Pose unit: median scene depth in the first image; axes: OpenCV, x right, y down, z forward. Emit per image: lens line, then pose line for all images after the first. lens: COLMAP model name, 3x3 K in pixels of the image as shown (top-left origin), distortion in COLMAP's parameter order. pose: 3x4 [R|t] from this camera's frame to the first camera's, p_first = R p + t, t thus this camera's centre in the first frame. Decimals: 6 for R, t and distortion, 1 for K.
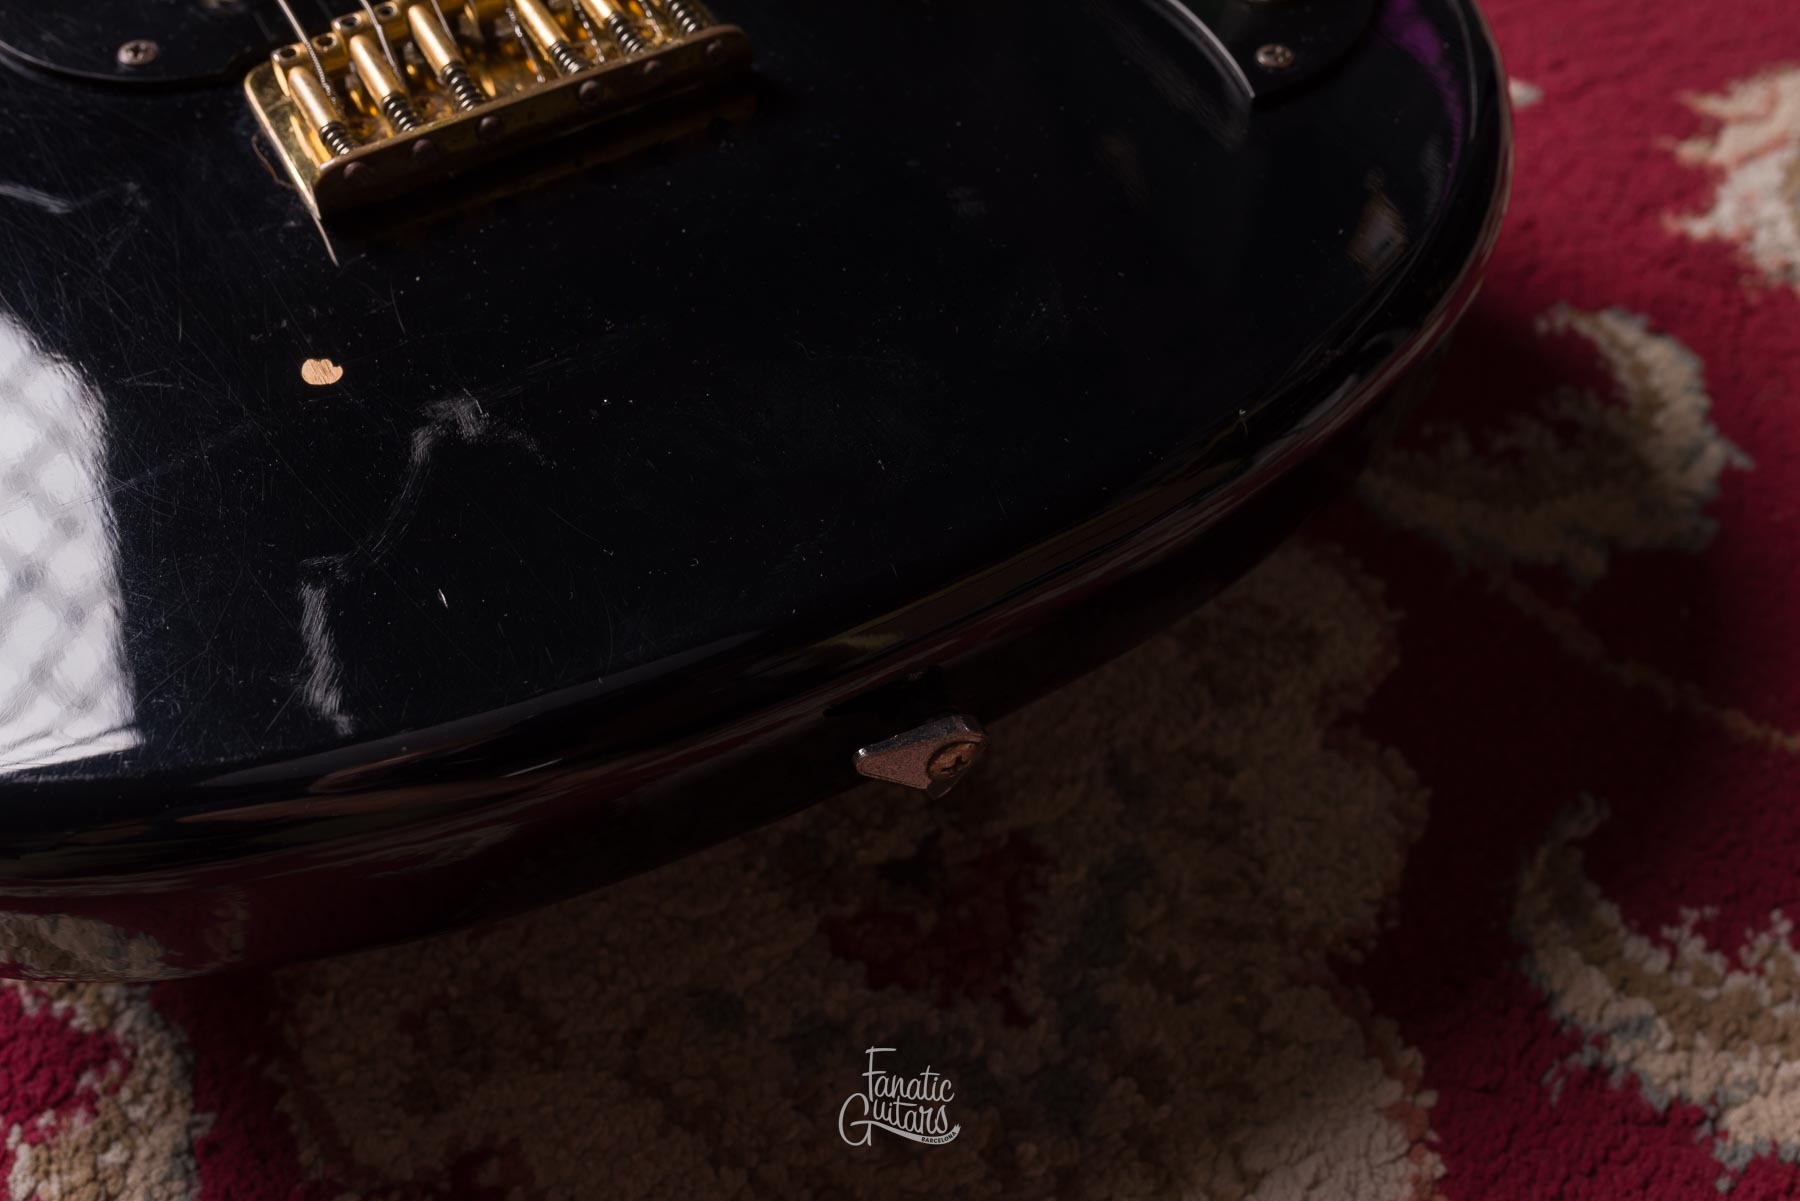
lens RADIAL K [[1823.8, 0, 894.8], [0, 1823.8, 600.9], [0, 0, 1]] dist [0.001470, 0.002600]
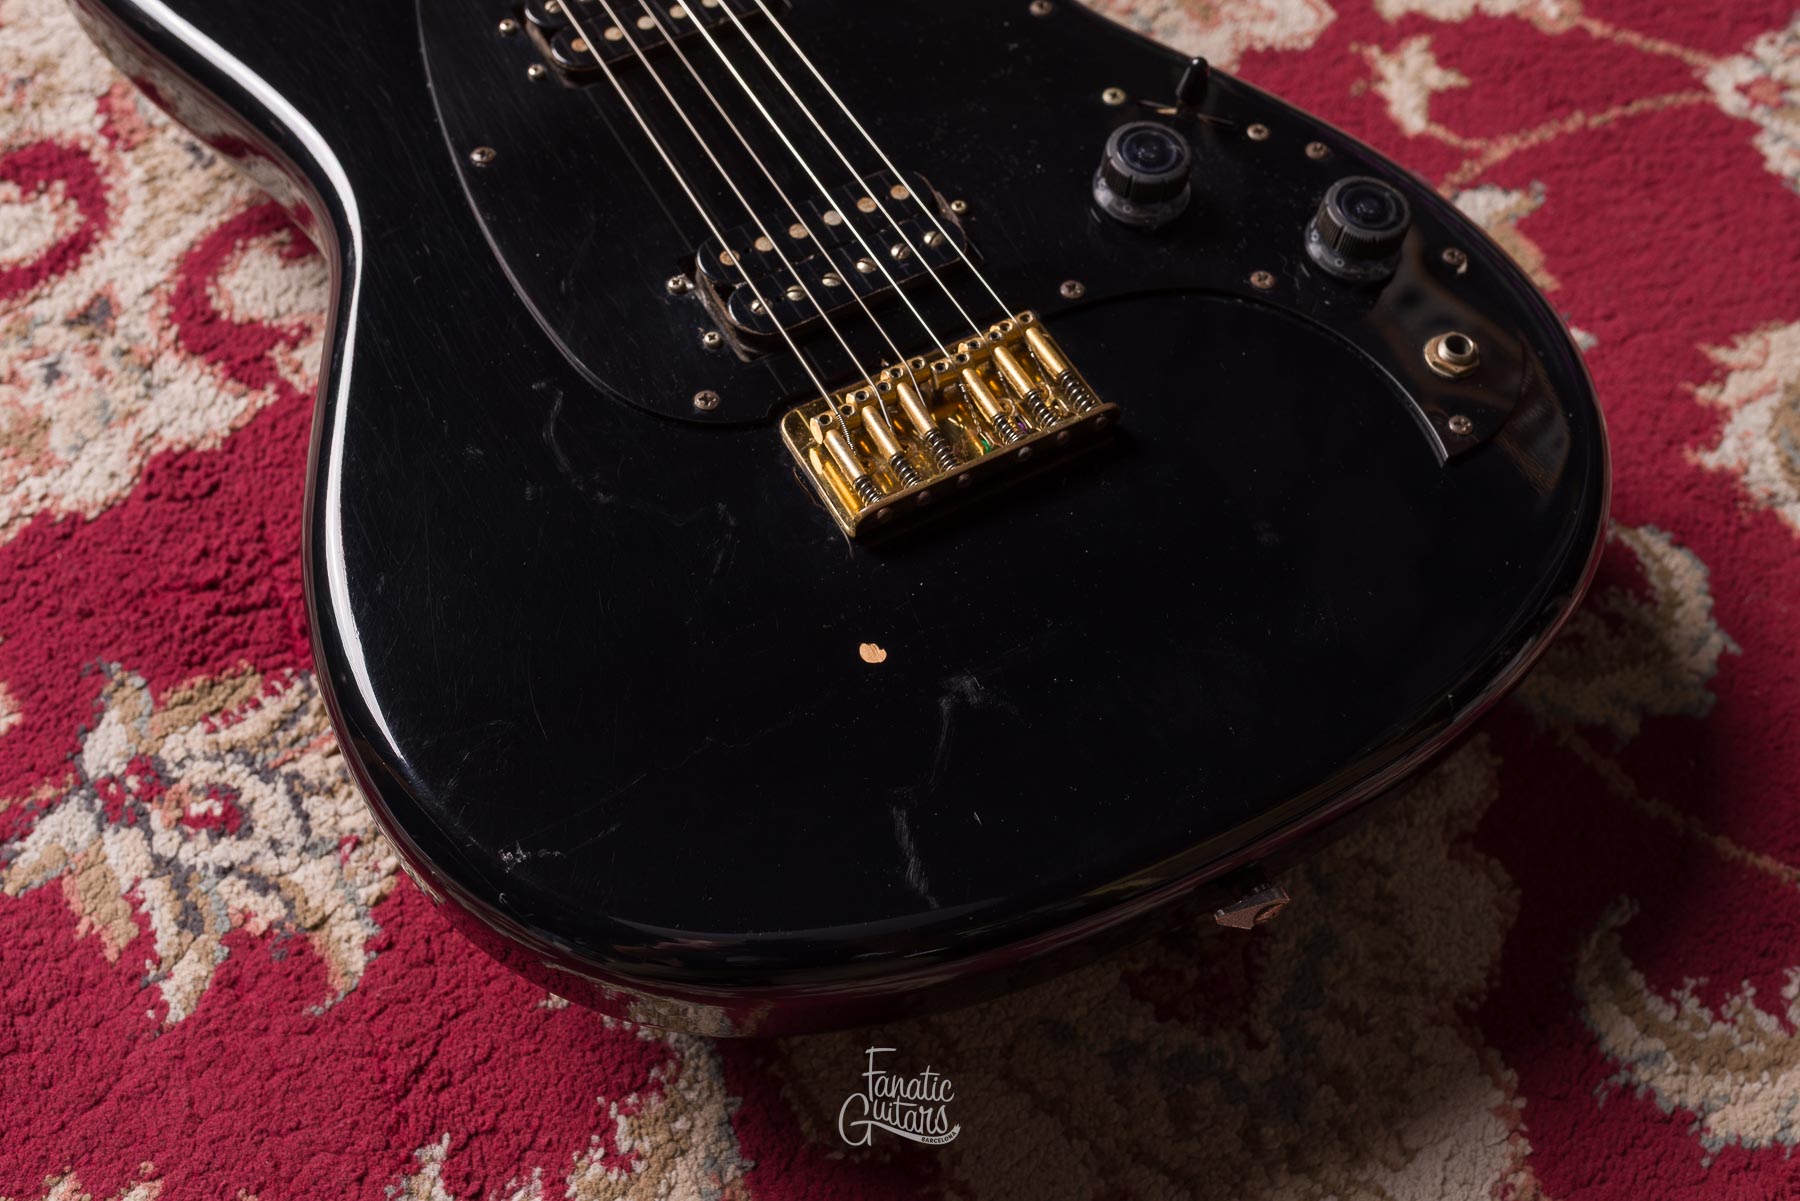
lens RADIAL K [[1768.6, 0, 900.0], [0, 1768.6, 600.5], [0, 0, 1]] dist [0.003003, -0.003401]
pose [[0.998974, 0.029709, 0.034174, -0.293552], [-0.032142, 0.996814, 0.073001, -0.241290], [-0.031896, -0.074025, 0.996746, -0.443400]]
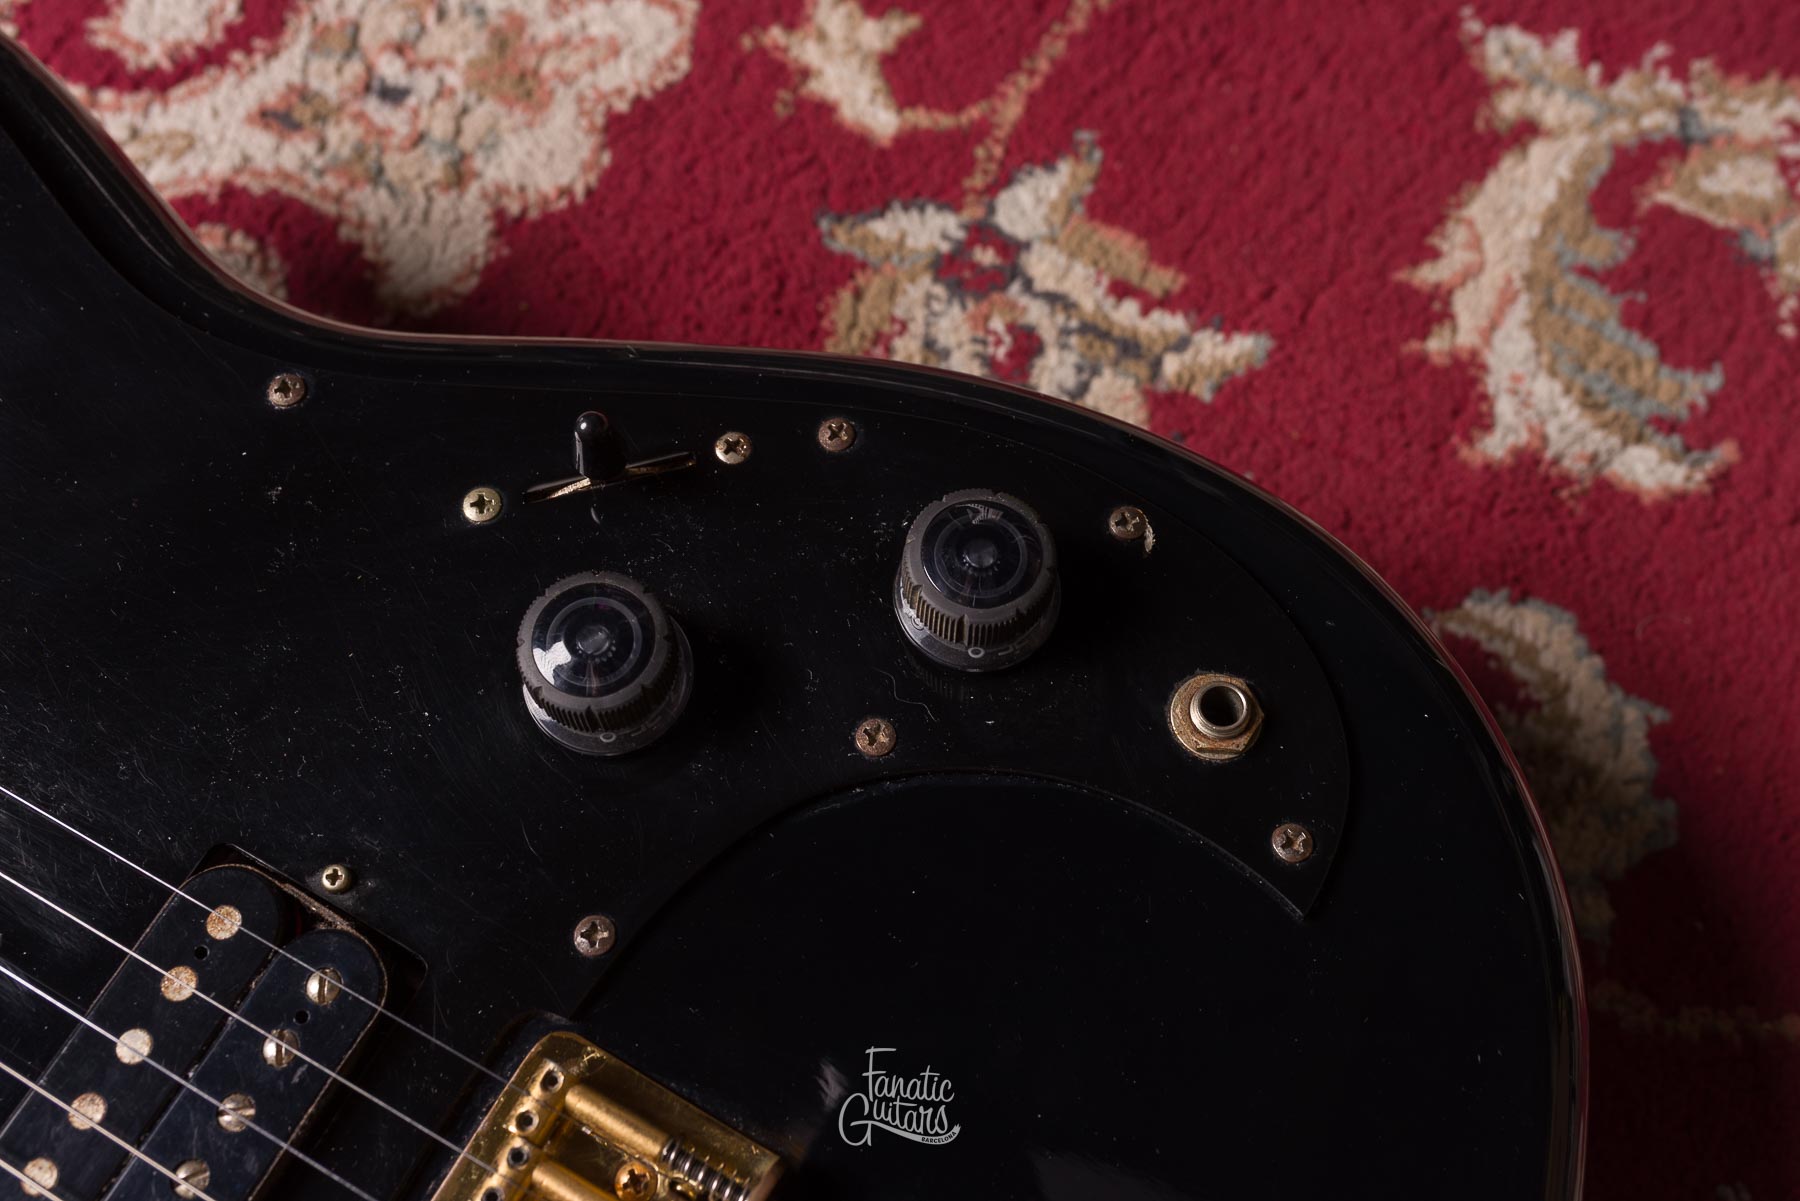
lens RADIAL K [[1806.2, 0, 900.0], [0, 1806.2, 600.5], [0, 0, 1]] dist [0.004634, 0.001553]
pose [[0.867403, -0.462354, 0.183958, -0.064588], [0.412005, 0.874616, 0.255535, -0.694447], [-0.279040, -0.145860, 0.949137, 0.226013]]
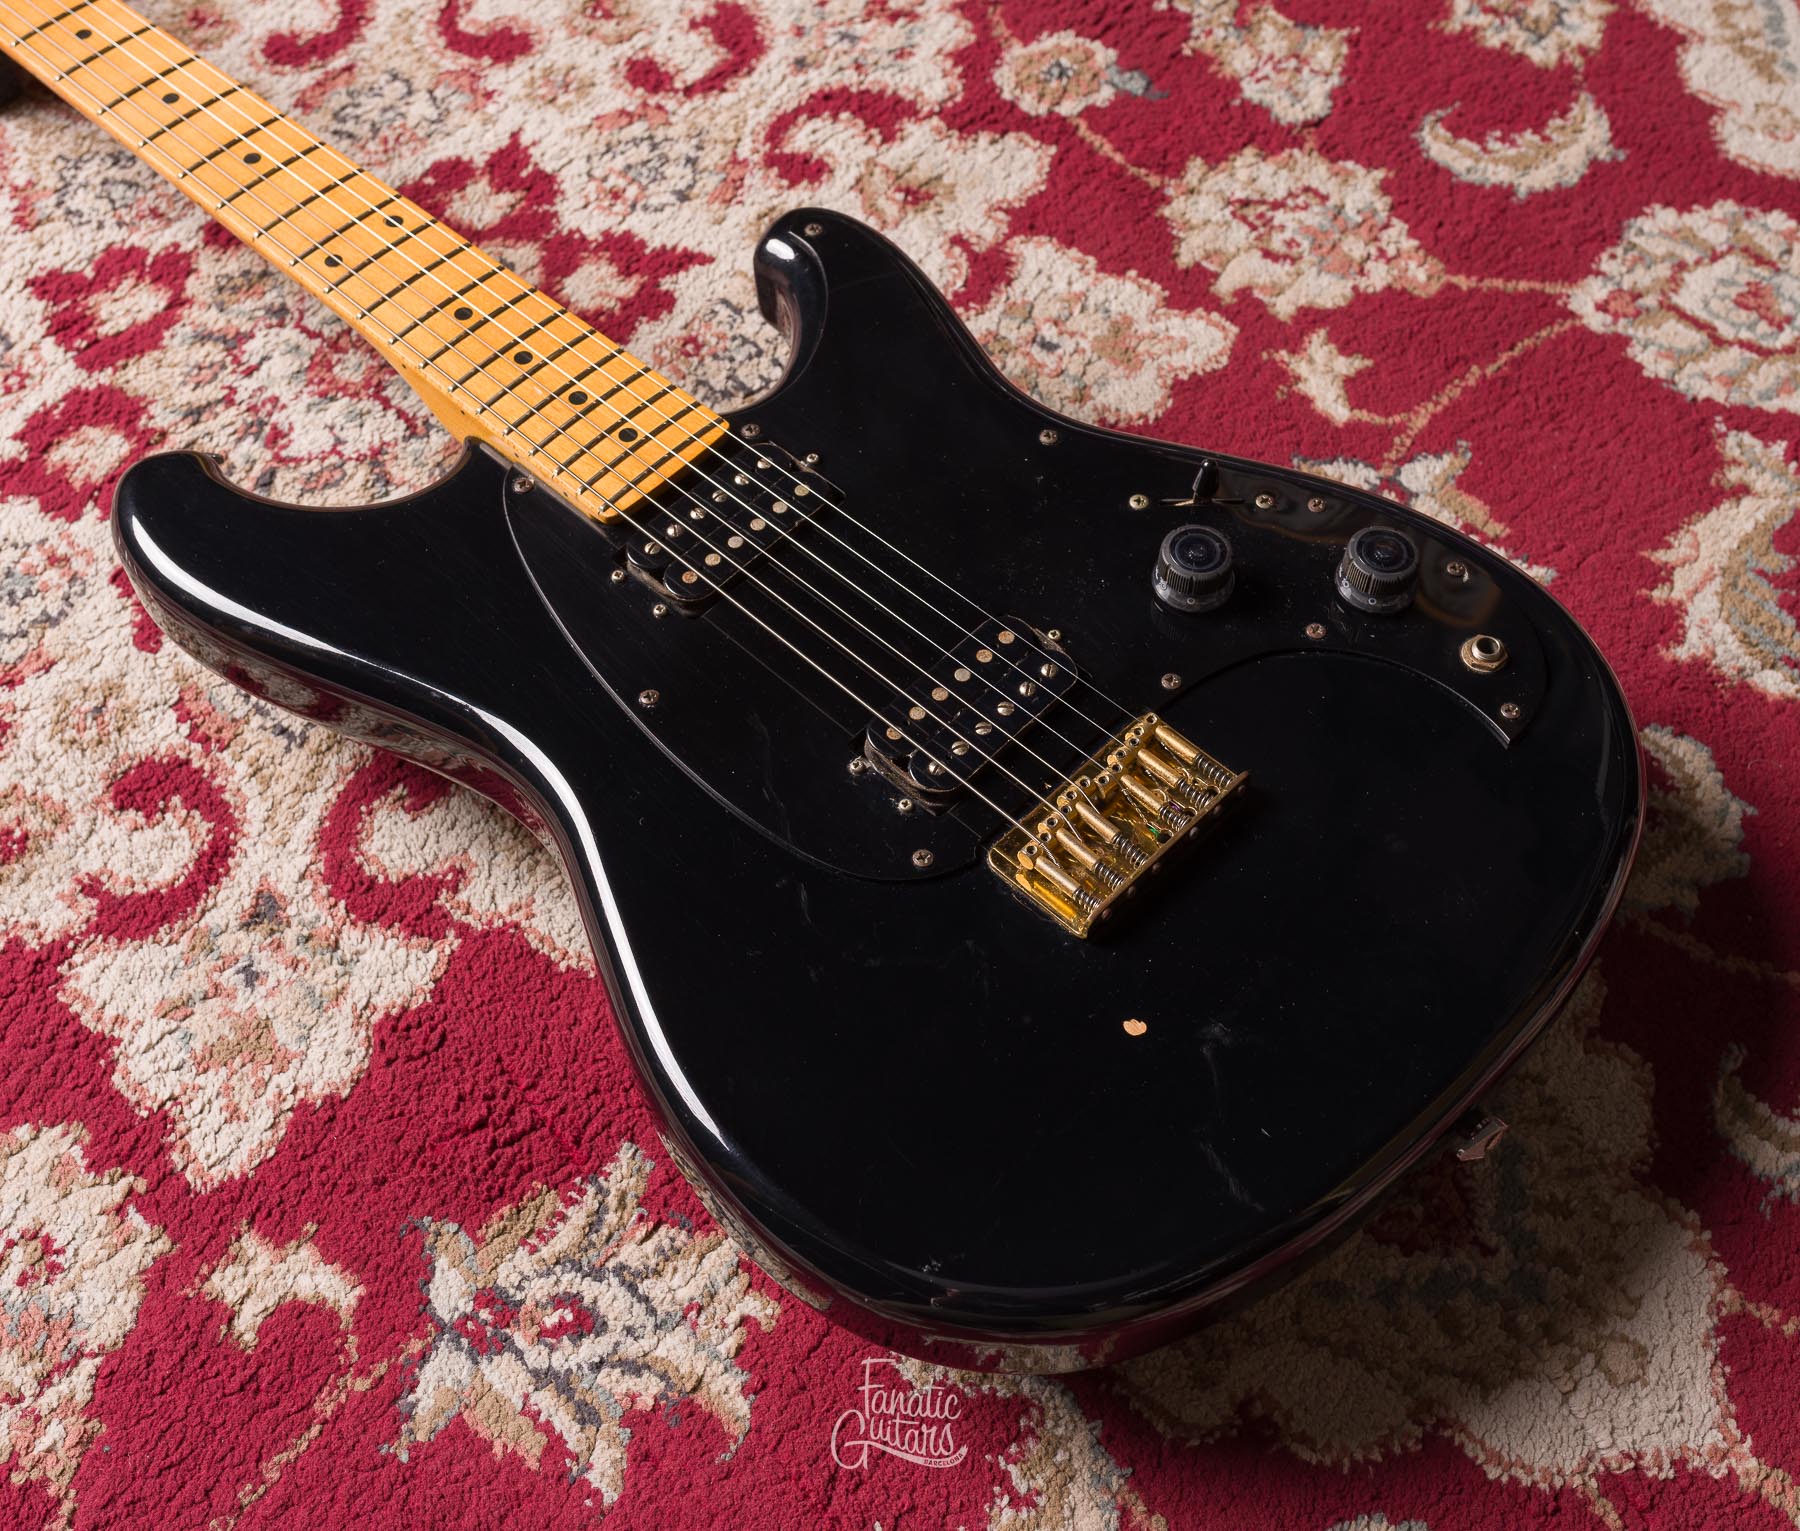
lens RADIAL K [[2205.6, 0, 888.0], [0, 2205.6, 765.3], [0, 0, 1]] dist [0.001041, -0.005180]
pose [[0.961944, -0.232032, 0.144305, -0.716843], [0.229077, 0.972705, 0.037006, -0.463099], [-0.148953, -0.002541, 0.988841, -1.089861]]
